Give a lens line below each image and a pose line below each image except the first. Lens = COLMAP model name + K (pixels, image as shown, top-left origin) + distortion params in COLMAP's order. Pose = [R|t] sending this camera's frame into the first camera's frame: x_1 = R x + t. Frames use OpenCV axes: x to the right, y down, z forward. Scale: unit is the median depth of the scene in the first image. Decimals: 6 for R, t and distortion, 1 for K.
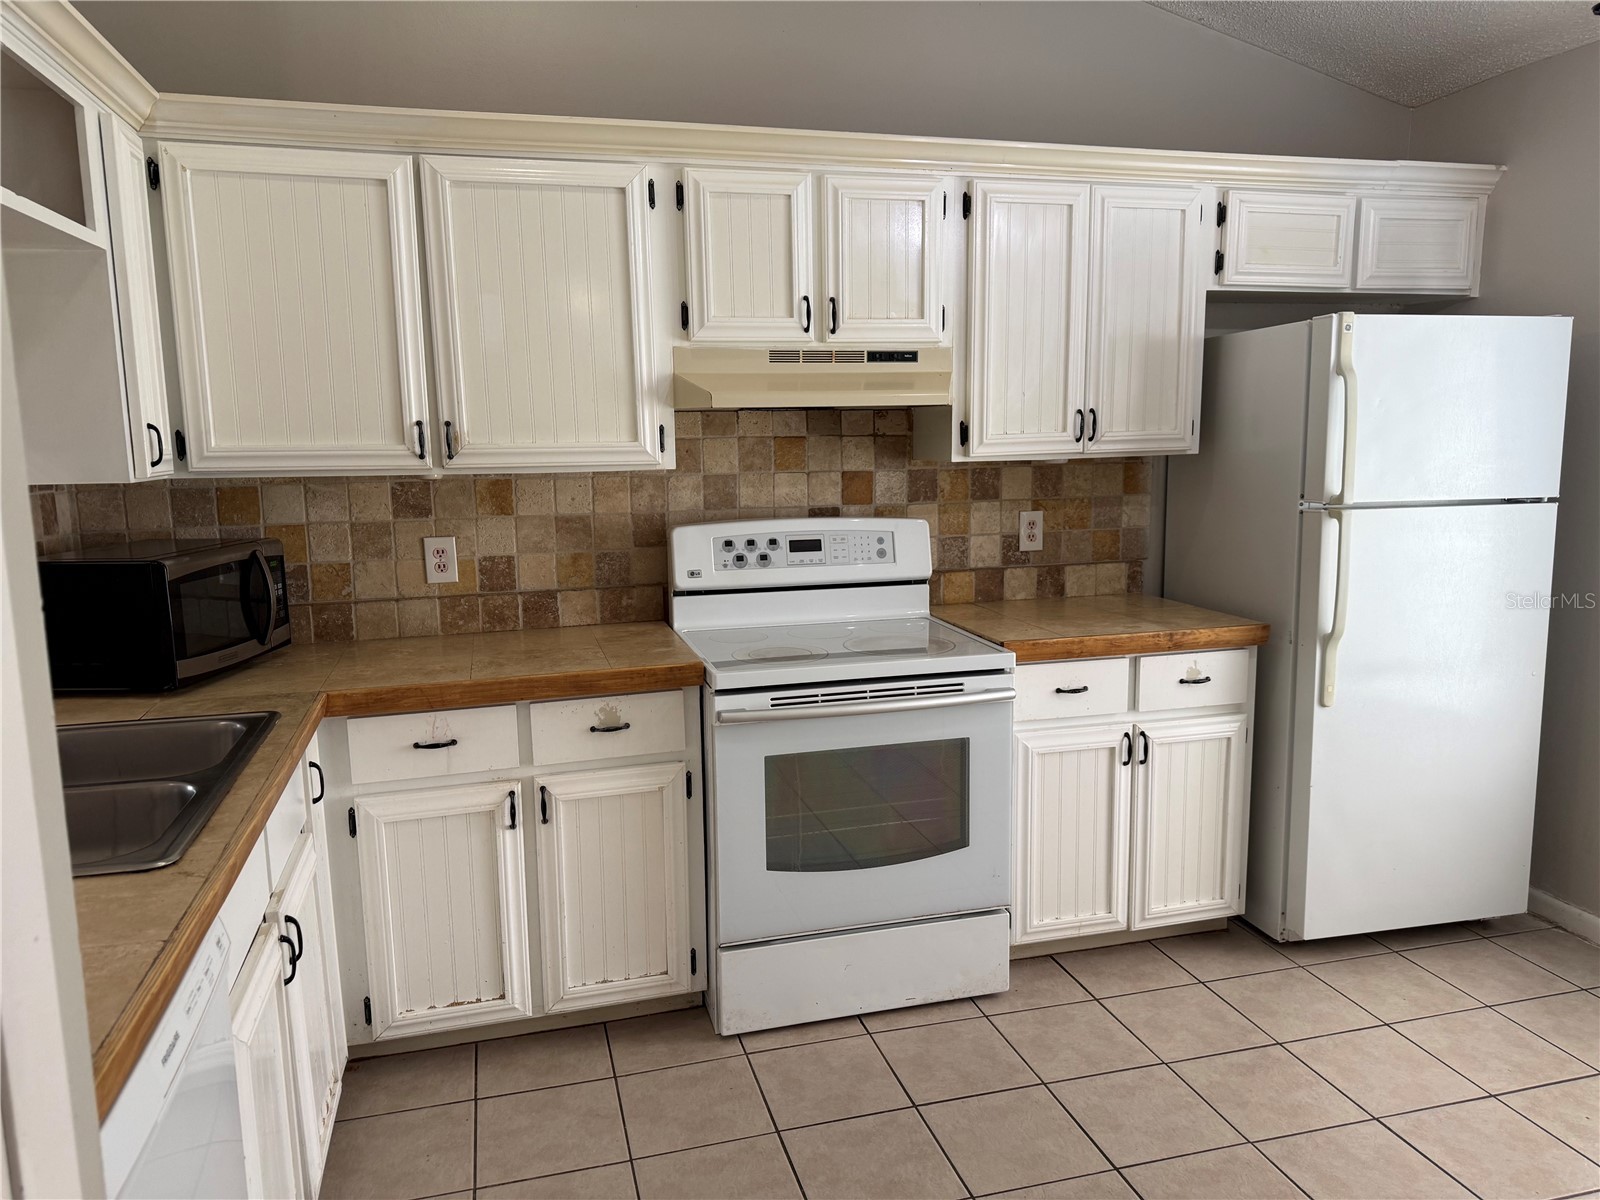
lens RADIAL K [[1140.6, 0, 805.8], [0, 1140.6, 605.8], [0, 0, 1]] dist [0.167745, -0.262273]
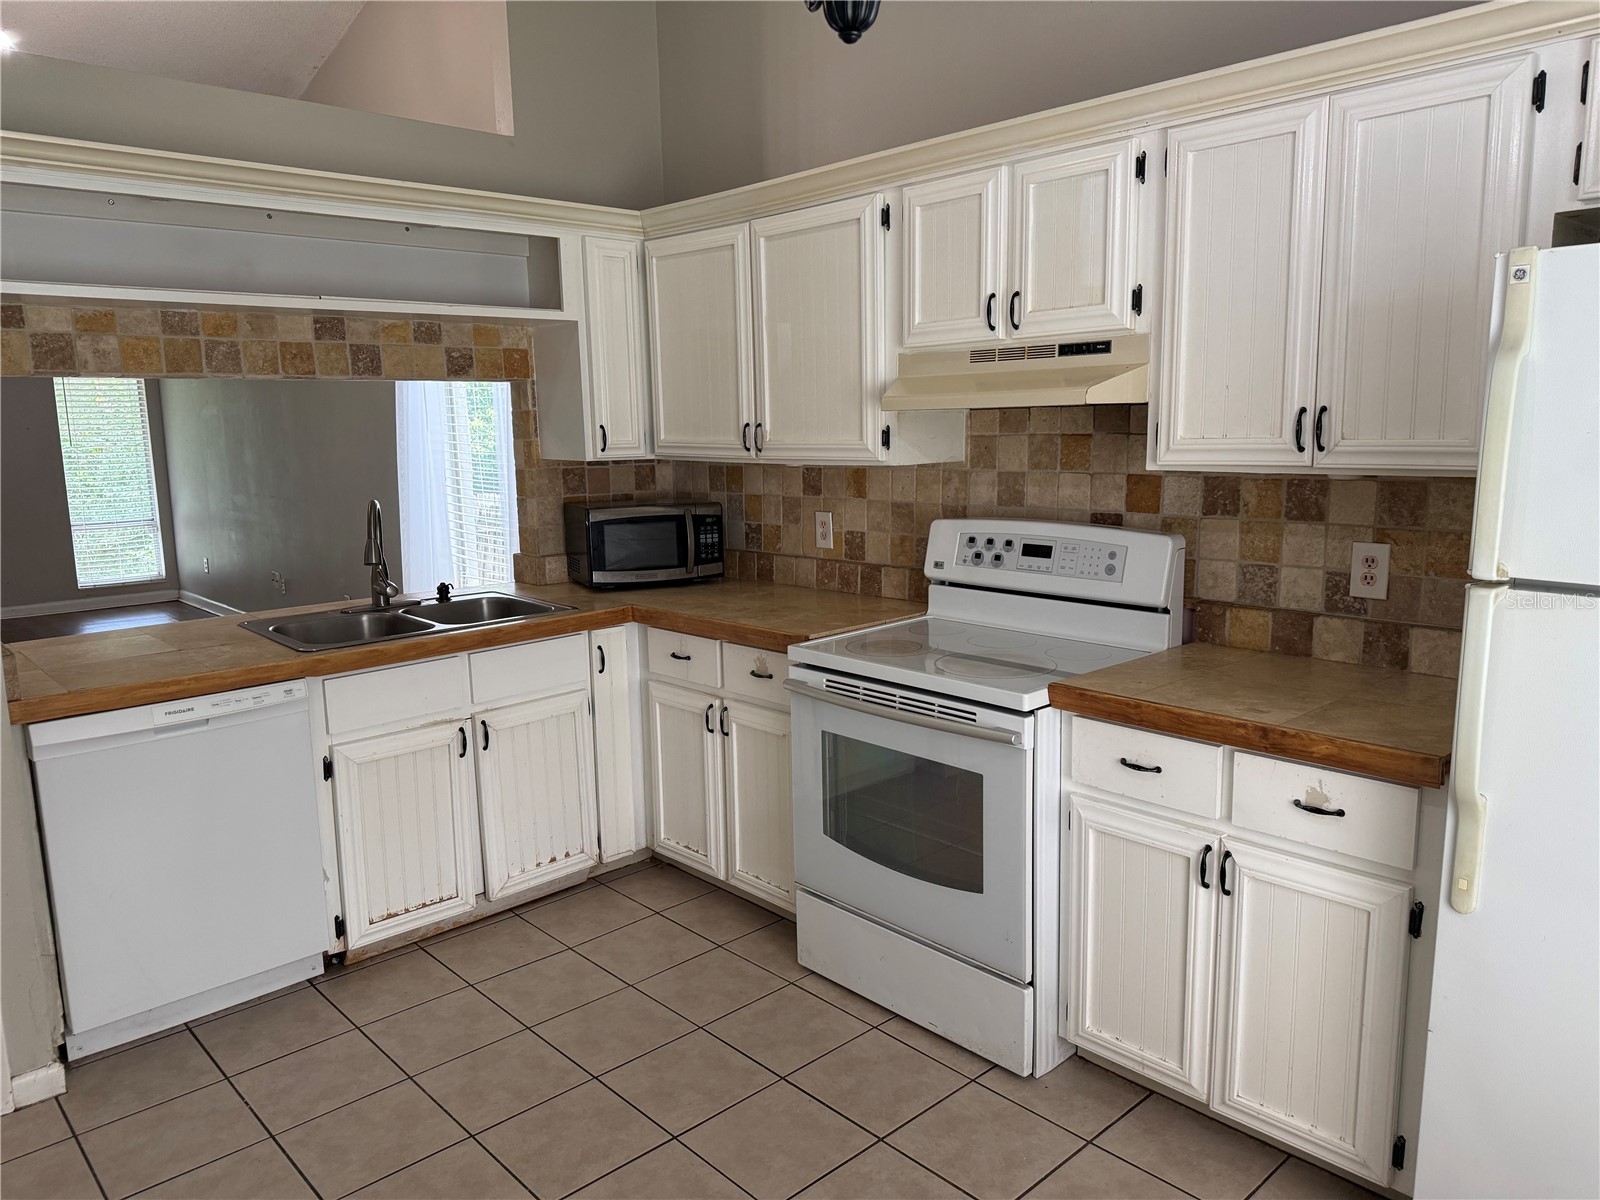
lens RADIAL K [[1145.0, 0, 800.0], [0, 1145.0, 600.0], [0, 0, 1]] dist [0.124638, -0.155636]
pose [[0.446872, 0.148385, -0.882206, 0.795633], [-0.126288, 0.986736, 0.101997, -0.089167], [0.885639, 0.065832, 0.459684, 0.408587]]
